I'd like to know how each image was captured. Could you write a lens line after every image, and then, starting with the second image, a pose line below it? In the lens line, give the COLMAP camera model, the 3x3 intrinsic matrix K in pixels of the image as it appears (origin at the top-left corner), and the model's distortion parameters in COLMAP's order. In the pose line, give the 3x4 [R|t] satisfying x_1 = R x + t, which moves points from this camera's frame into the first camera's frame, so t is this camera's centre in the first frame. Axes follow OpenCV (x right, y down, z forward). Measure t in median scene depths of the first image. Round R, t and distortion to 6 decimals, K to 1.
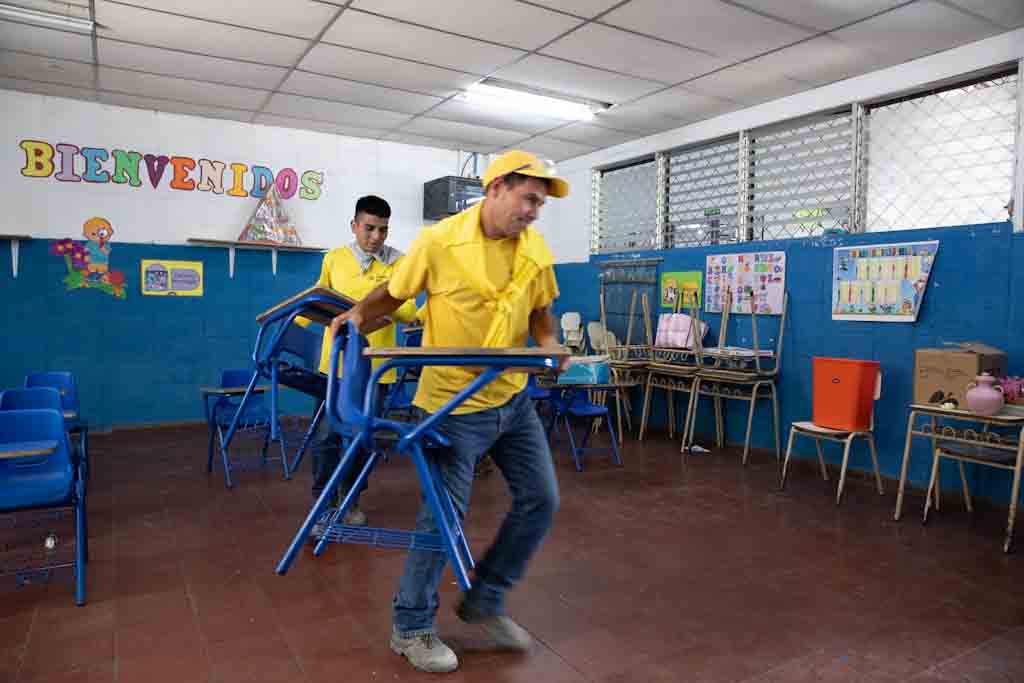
lens RADIAL K [[702.6, 0, 511.3], [0, 702.6, 340.9], [0, 0, 1]] dist [-0.079897, 0.060675]
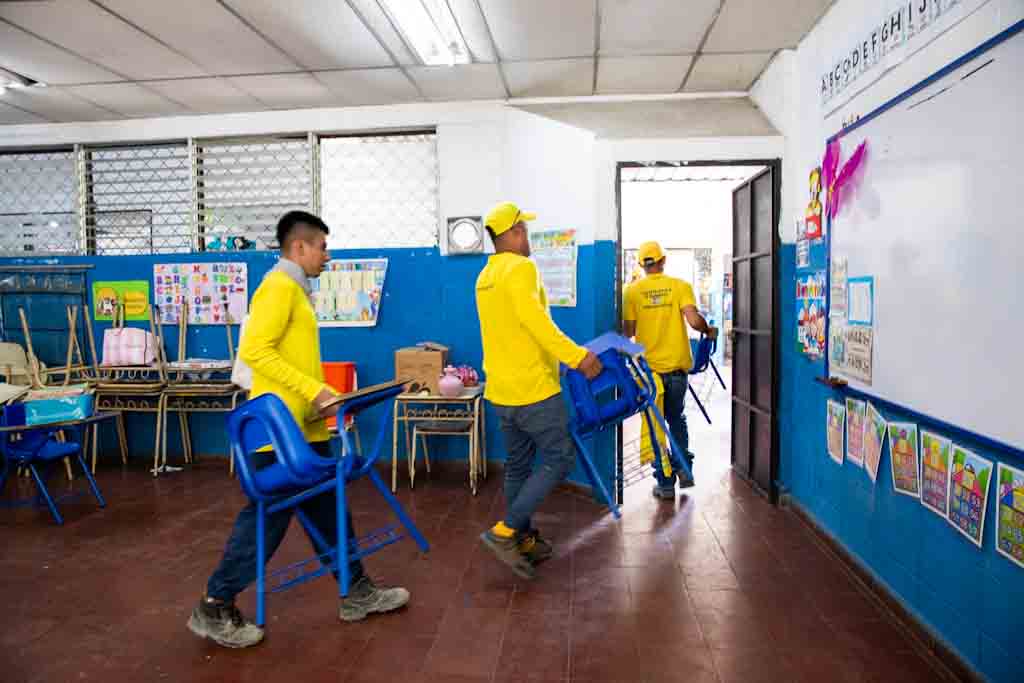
lens RADIAL K [[702.6, 0, 513.1], [0, 702.6, 343.1], [0, 0, 1]] dist [-0.079897, 0.060675]
pose [[0.609487, -0.070119, 0.789689, -0.176808], [0.061470, 0.997262, 0.041108, -0.026177], [-0.790410, 0.023487, 0.612128, 0.050948]]
